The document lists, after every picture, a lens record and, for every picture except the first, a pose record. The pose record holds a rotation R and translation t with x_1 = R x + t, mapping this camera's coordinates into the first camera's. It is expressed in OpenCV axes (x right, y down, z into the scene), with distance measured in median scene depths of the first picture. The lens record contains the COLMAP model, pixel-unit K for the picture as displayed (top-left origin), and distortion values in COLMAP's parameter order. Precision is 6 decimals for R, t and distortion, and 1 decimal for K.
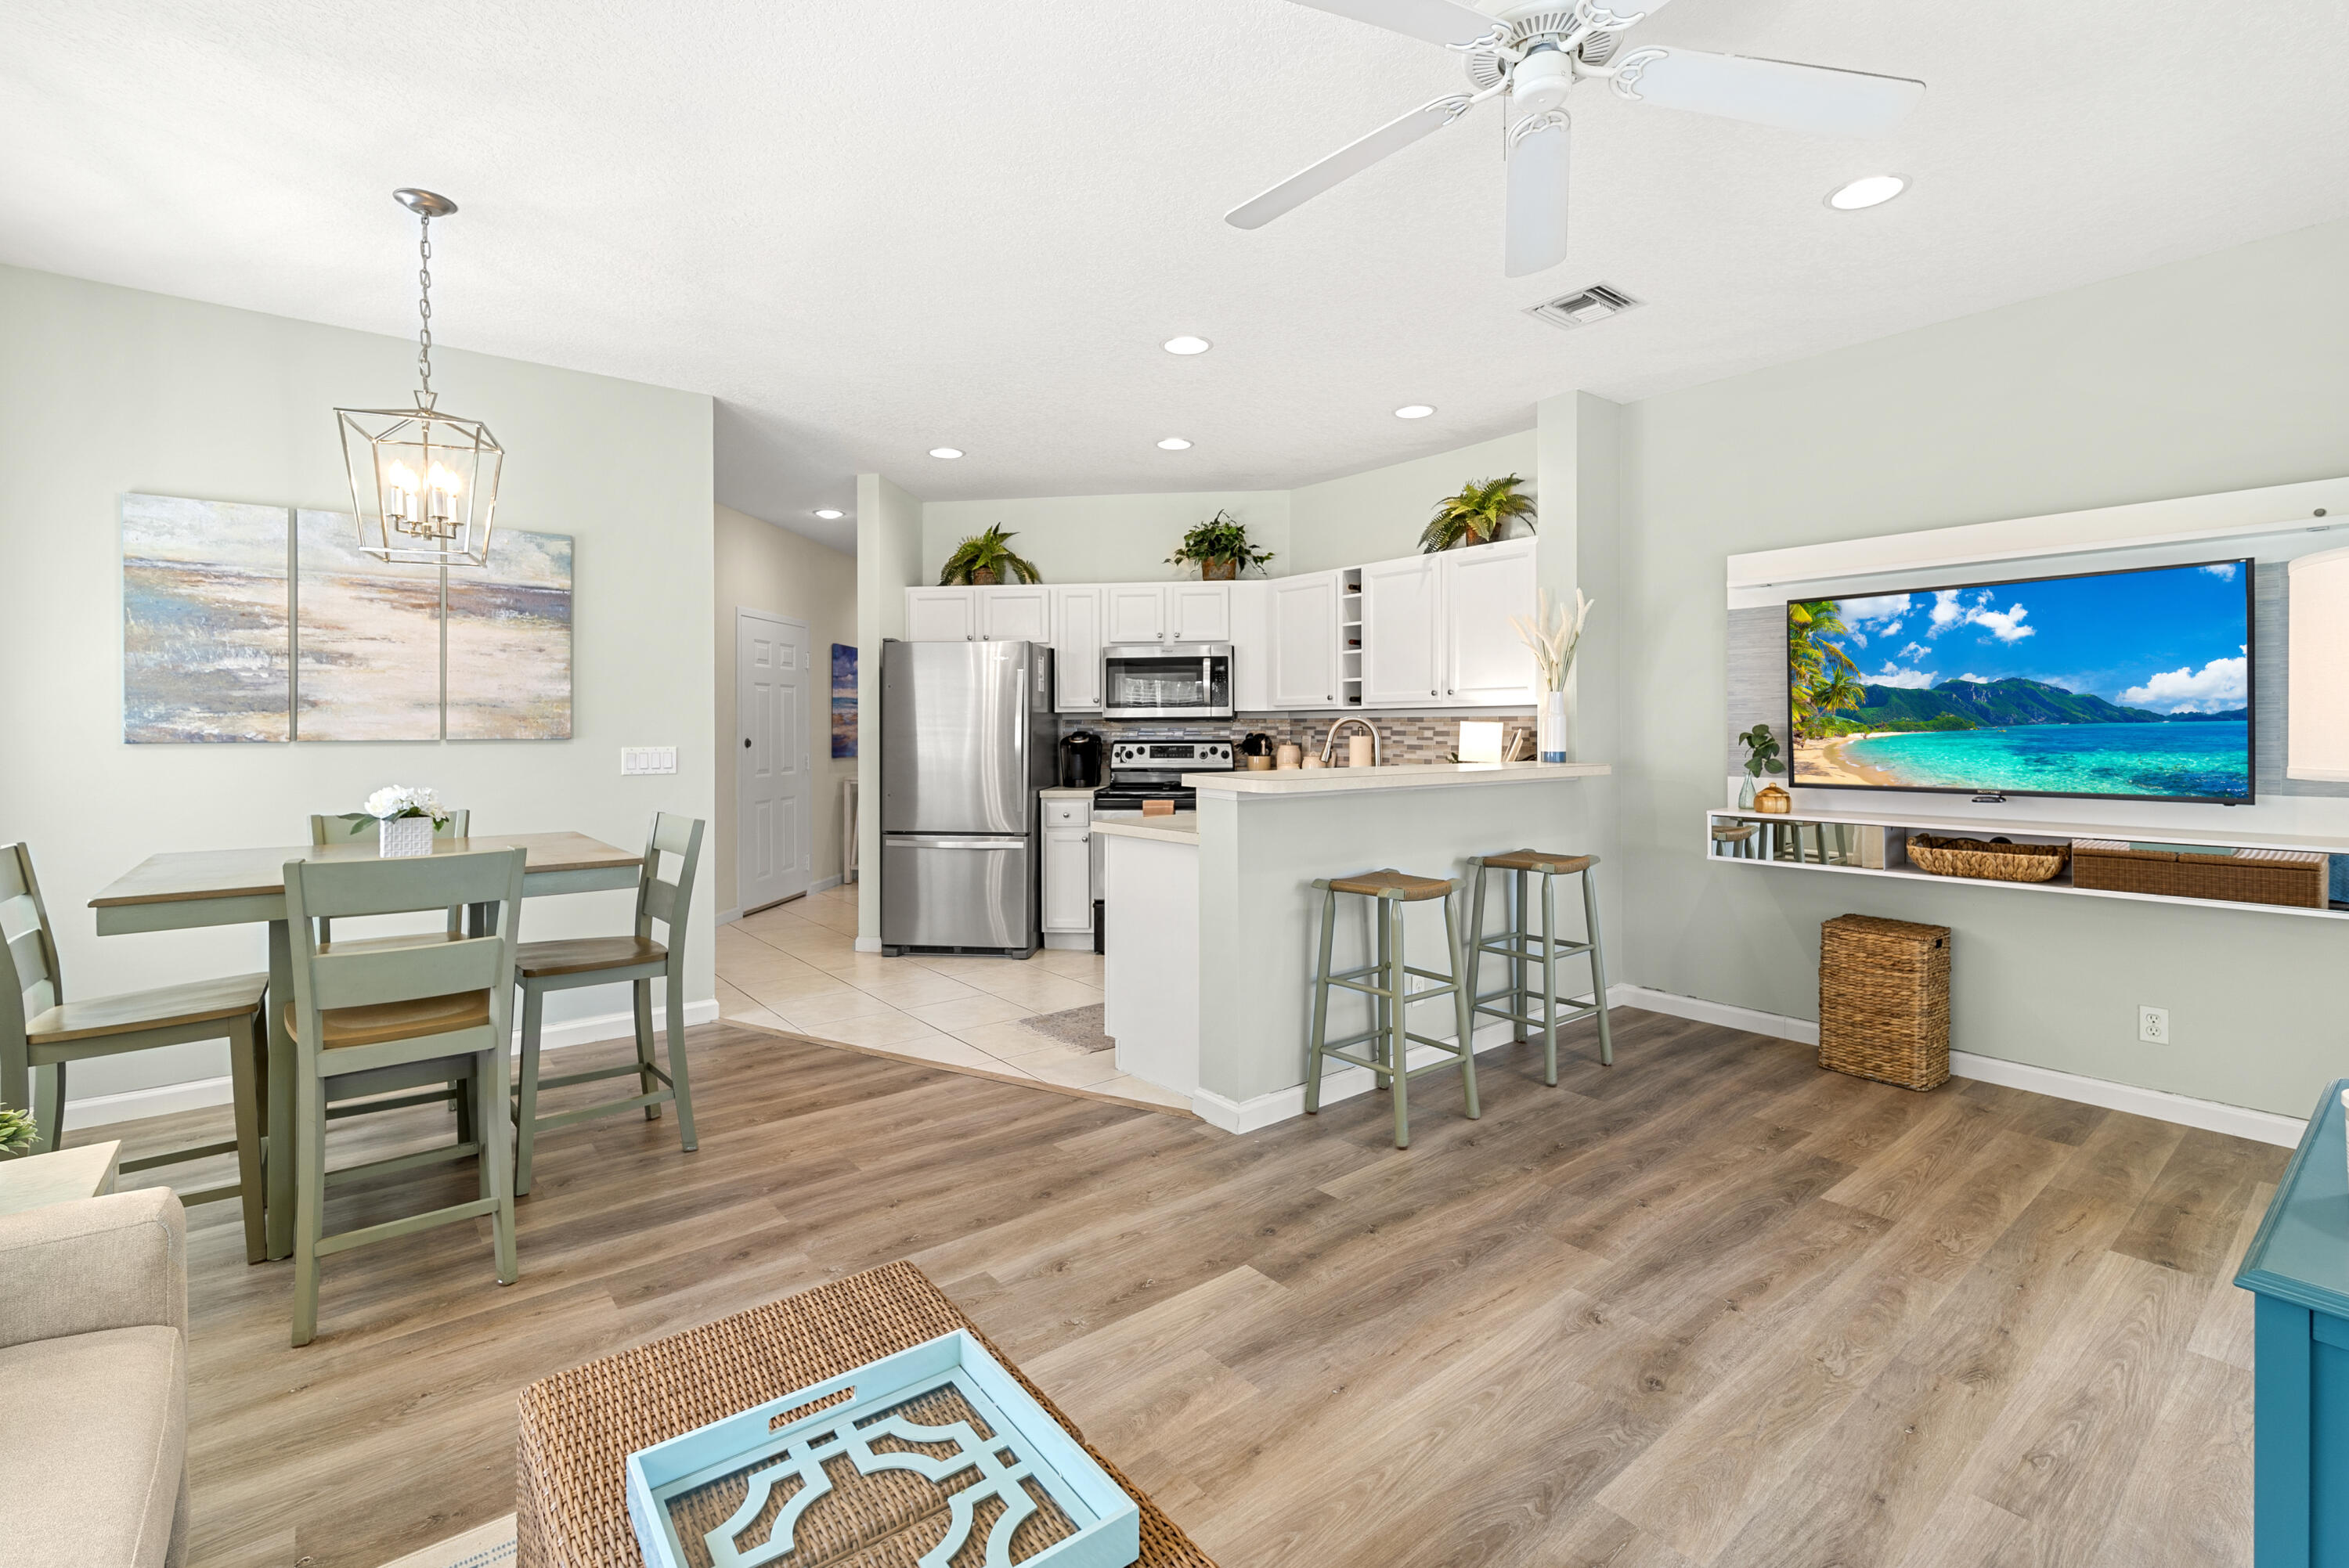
lens RADIAL K [[1034.4, 0, 1172.7], [0, 1034.4, 726.0], [0, 0, 1]] dist [-0.000048, 0.000099]
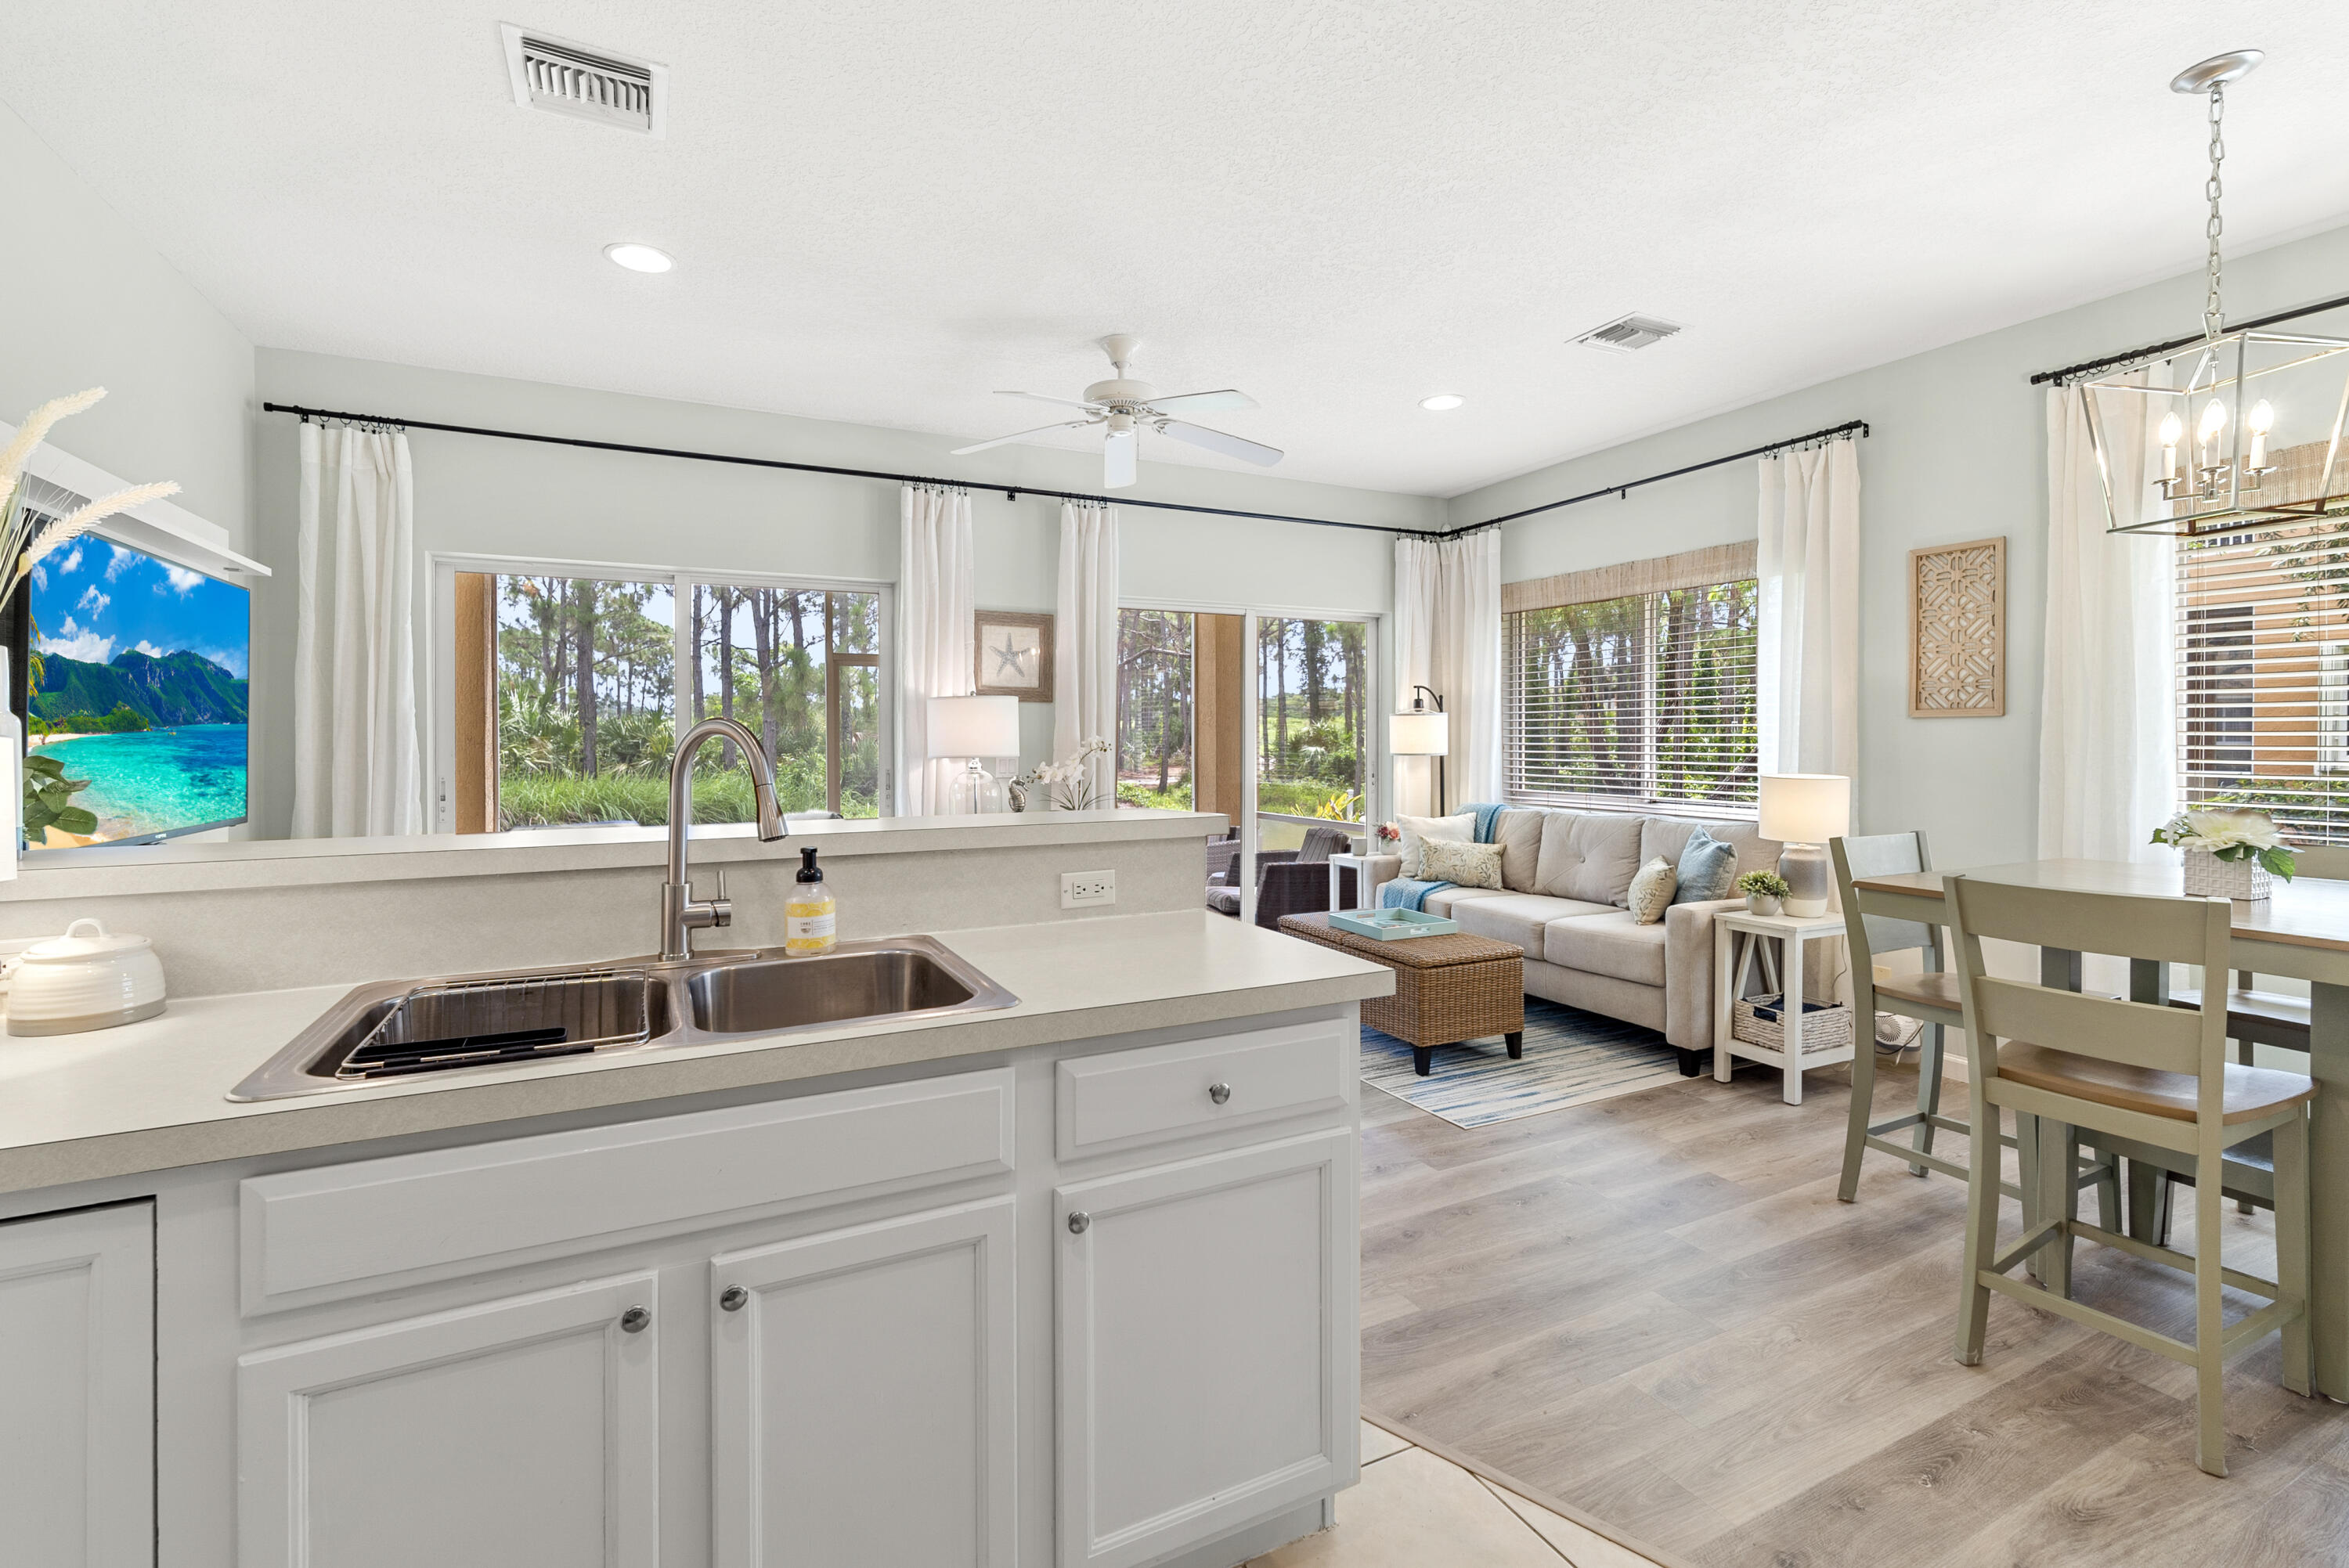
lens RADIAL K [[1043.1, 0, 1163.2], [0, 1043.1, 742.1], [0, 0, 1]] dist [0.002666, -0.000060]
pose [[-0.976088, 0.005514, 0.217307, -0.089123], [0.005945, 0.999981, 0.001331, -0.000912], [-0.217295, 0.002592, -0.976102, 1.561604]]
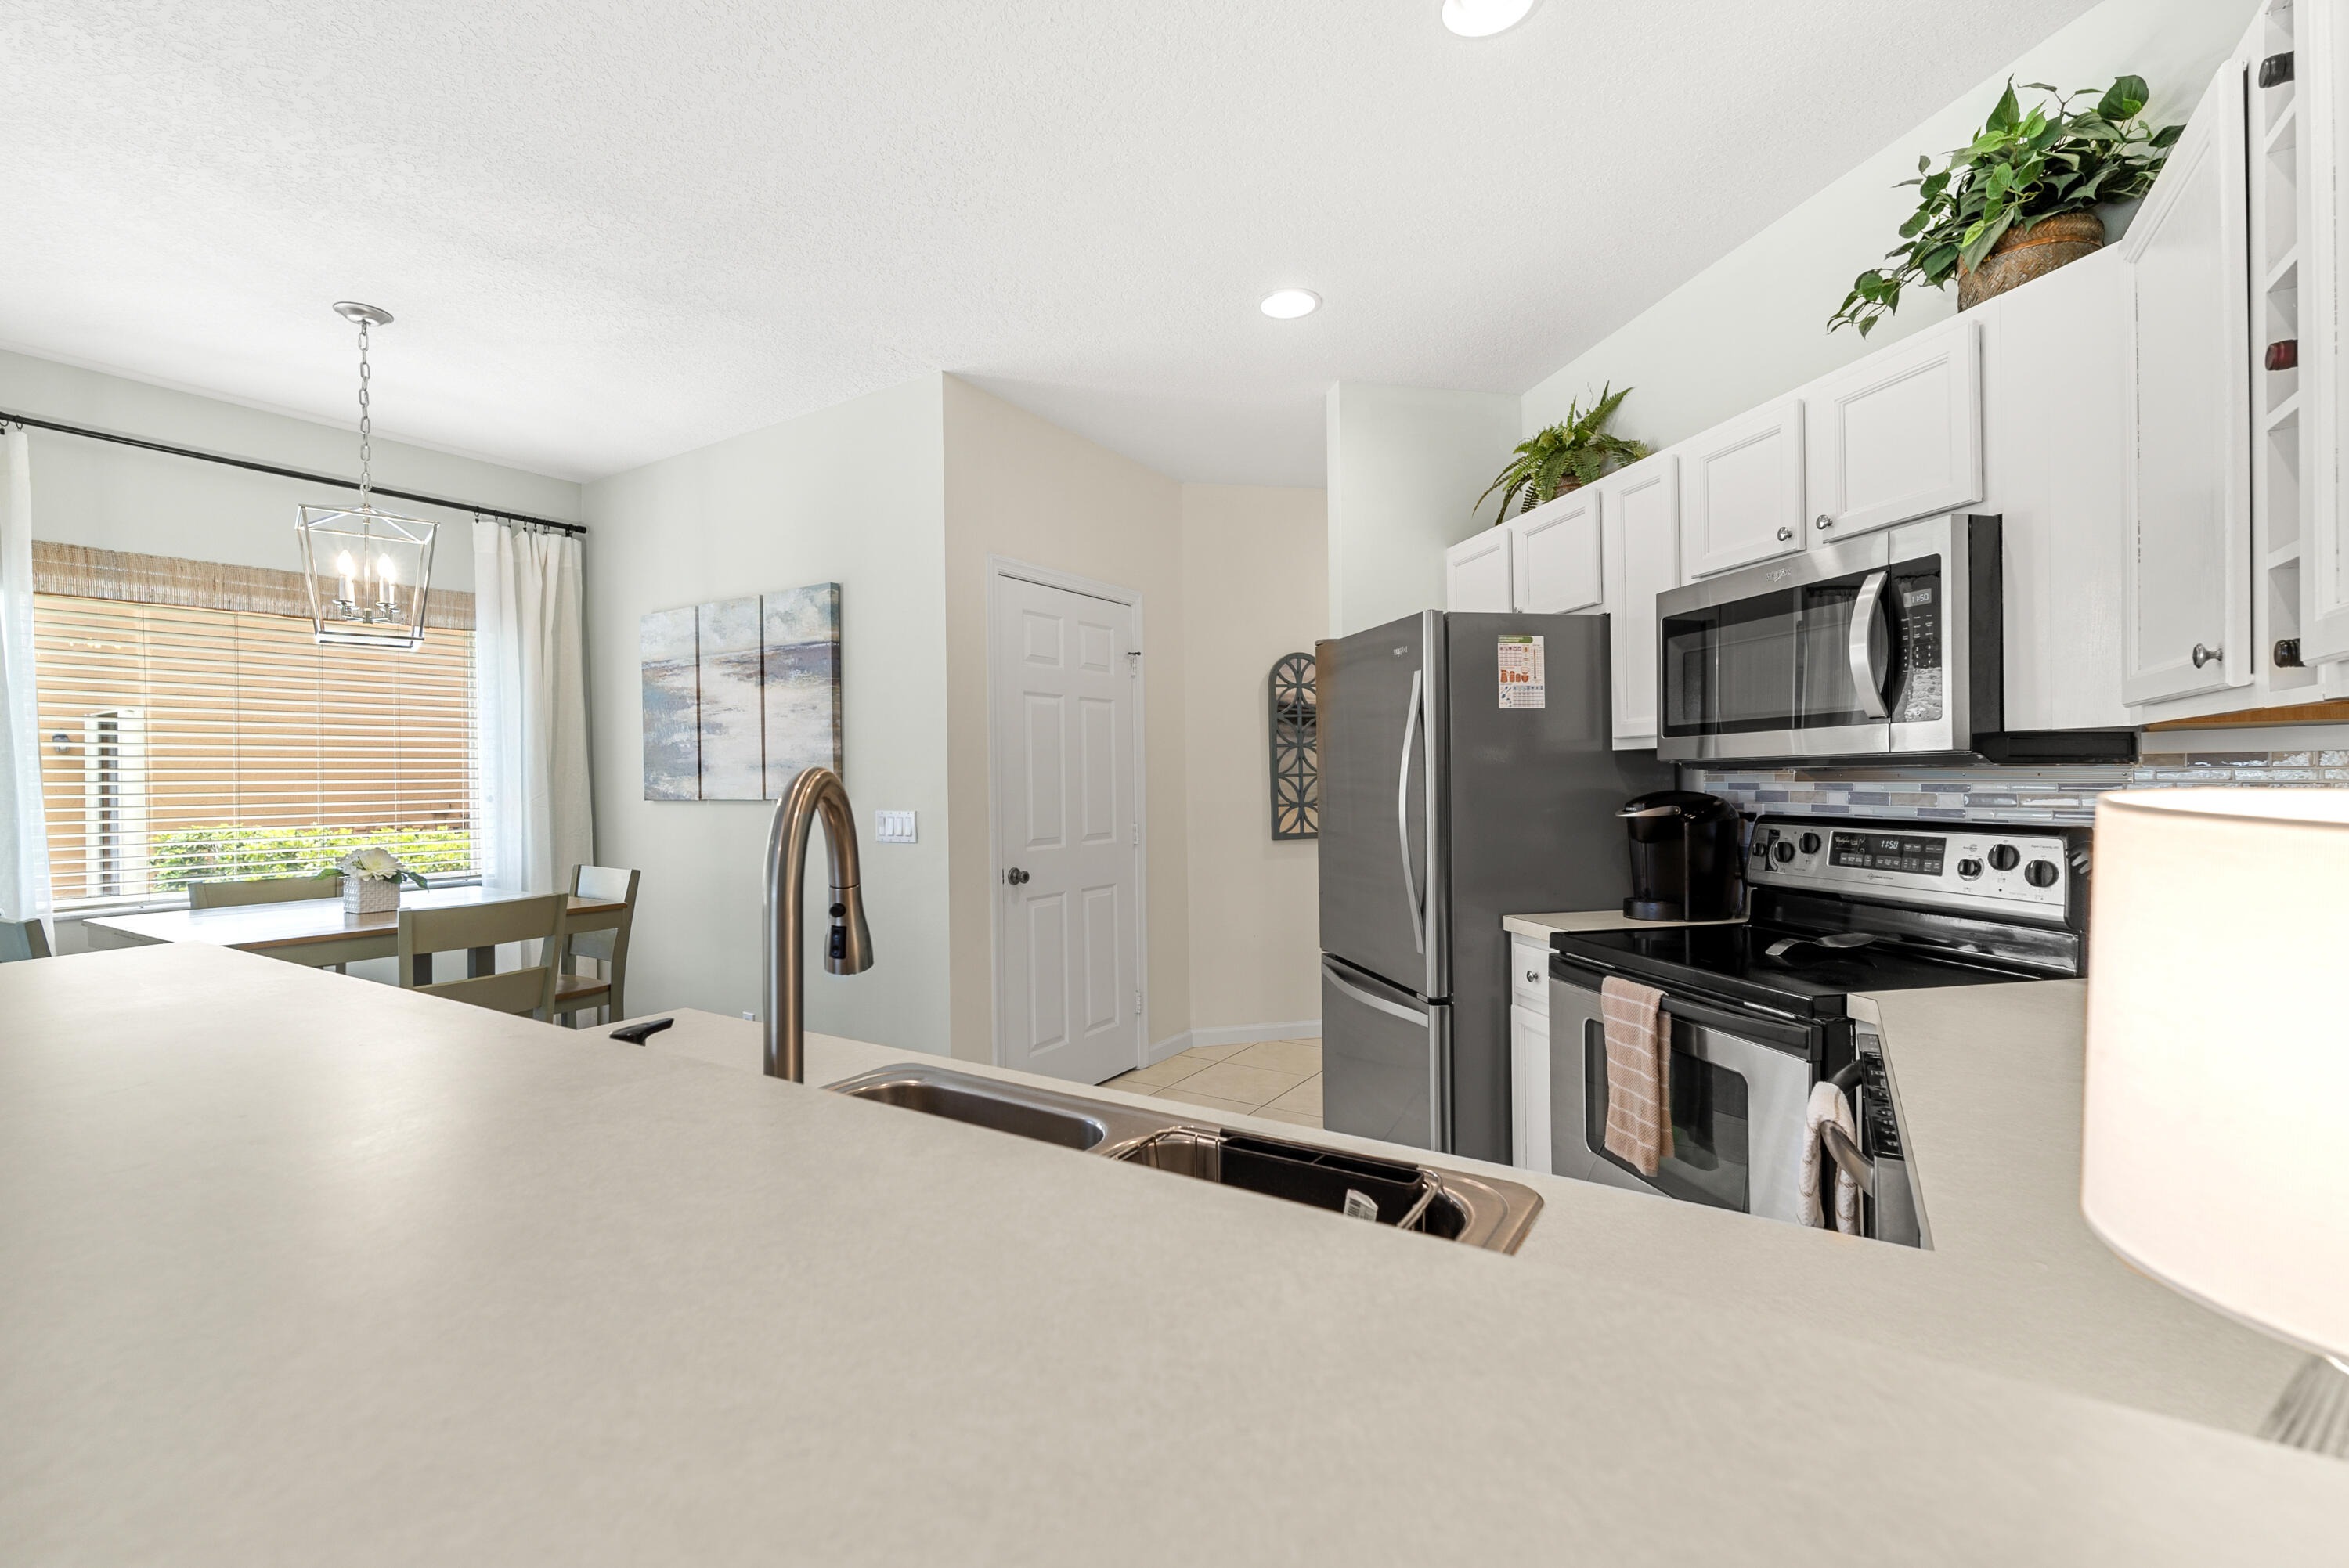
lens RADIAL K [[1017.7, 0, 1165.2], [0, 1017.7, 778.6], [0, 0, 1]] dist [0.001243, -0.000126]
pose [[0.318723, 0.001013, -0.947847, 0.447349], [0.013067, 0.999900, 0.005463, -0.009560], [0.947758, -0.014126, 0.318678, 1.155452]]
